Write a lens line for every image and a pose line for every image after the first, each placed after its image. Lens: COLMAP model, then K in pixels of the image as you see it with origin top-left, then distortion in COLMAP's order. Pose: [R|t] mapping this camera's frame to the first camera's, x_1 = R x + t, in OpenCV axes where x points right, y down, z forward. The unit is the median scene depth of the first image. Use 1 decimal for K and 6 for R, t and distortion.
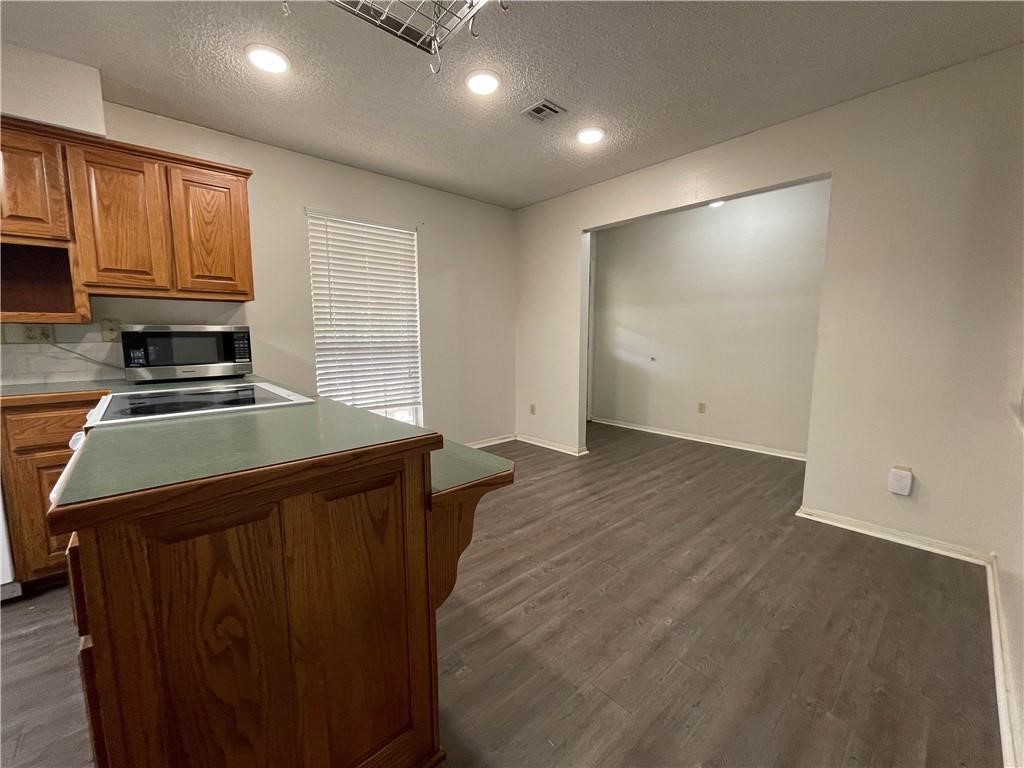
lens RADIAL K [[413.0, 0, 507.9], [0, 413.0, 383.0], [0, 0, 1]] dist [-0.000995, -0.000426]
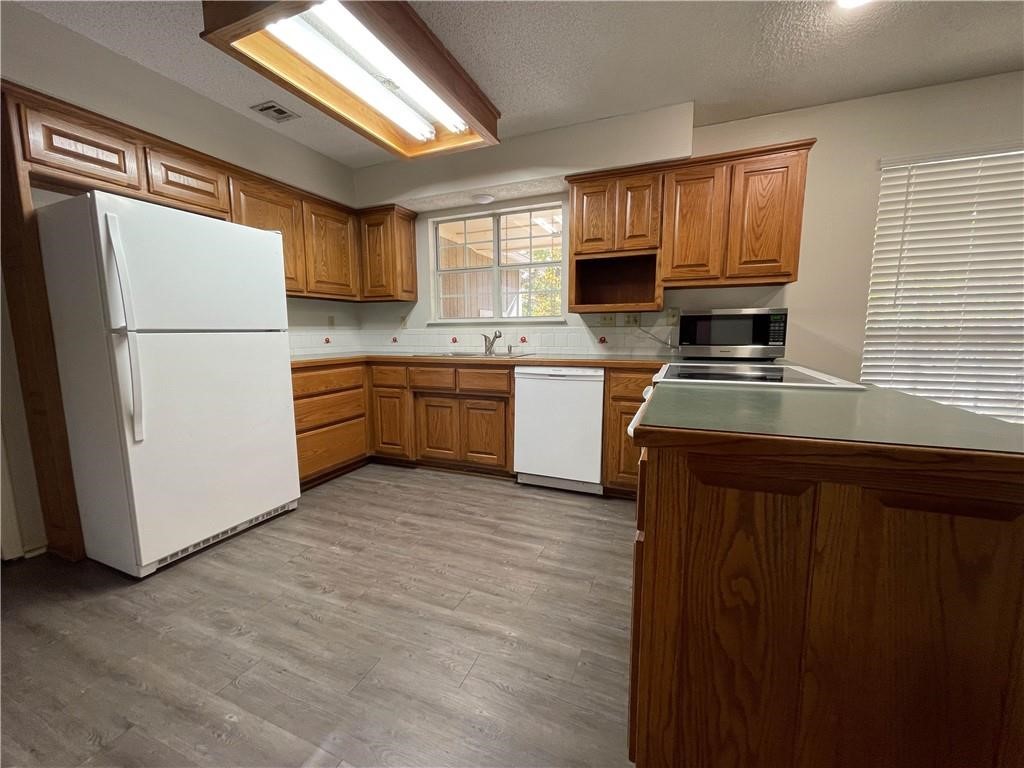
lens RADIAL K [[413.0, 0, 503.8], [0, 413.0, 382.9], [0, 0, 1]] dist [-0.000995, -0.000426]
pose [[0.421480, 0.114441, -0.899588, -0.028420], [-0.100716, 0.991775, 0.078981, 0.028472], [0.901228, 0.057314, 0.429539, 0.009062]]
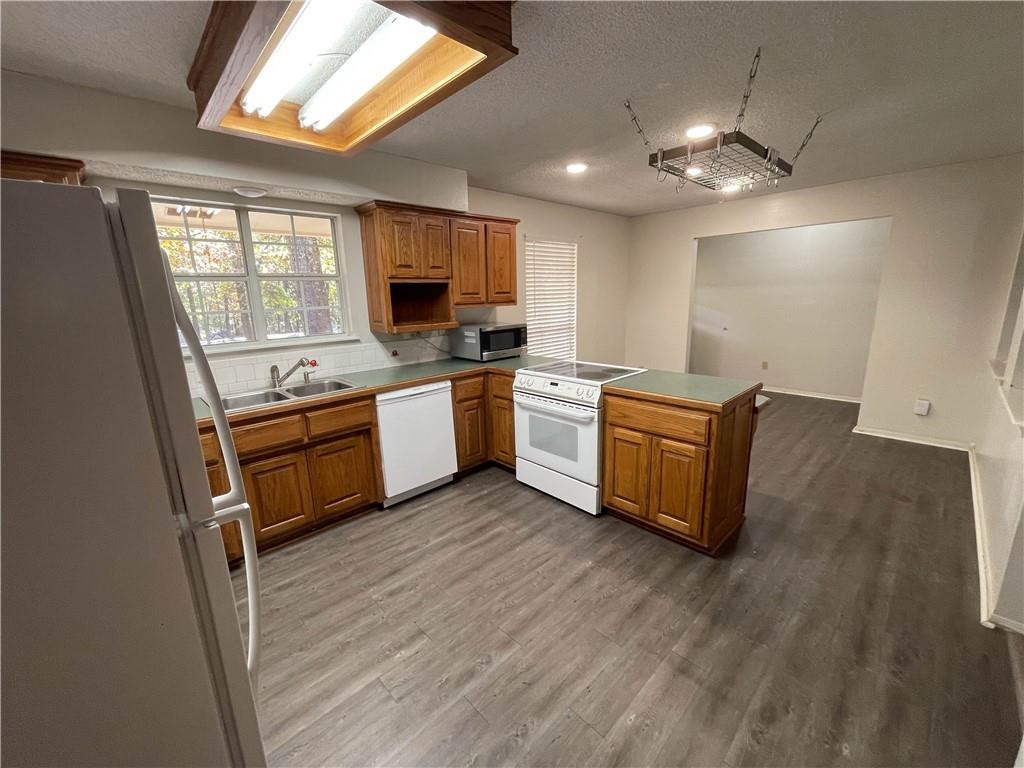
lens RADIAL K [[413.0, 0, 507.1], [0, 413.0, 385.0], [0, 0, 1]] dist [-0.000995, -0.000426]
pose [[0.999376, -0.029179, 0.019911, -0.833965], [0.027051, 0.994637, 0.099822, -0.070824], [-0.022717, -0.099221, 0.994806, -0.678661]]
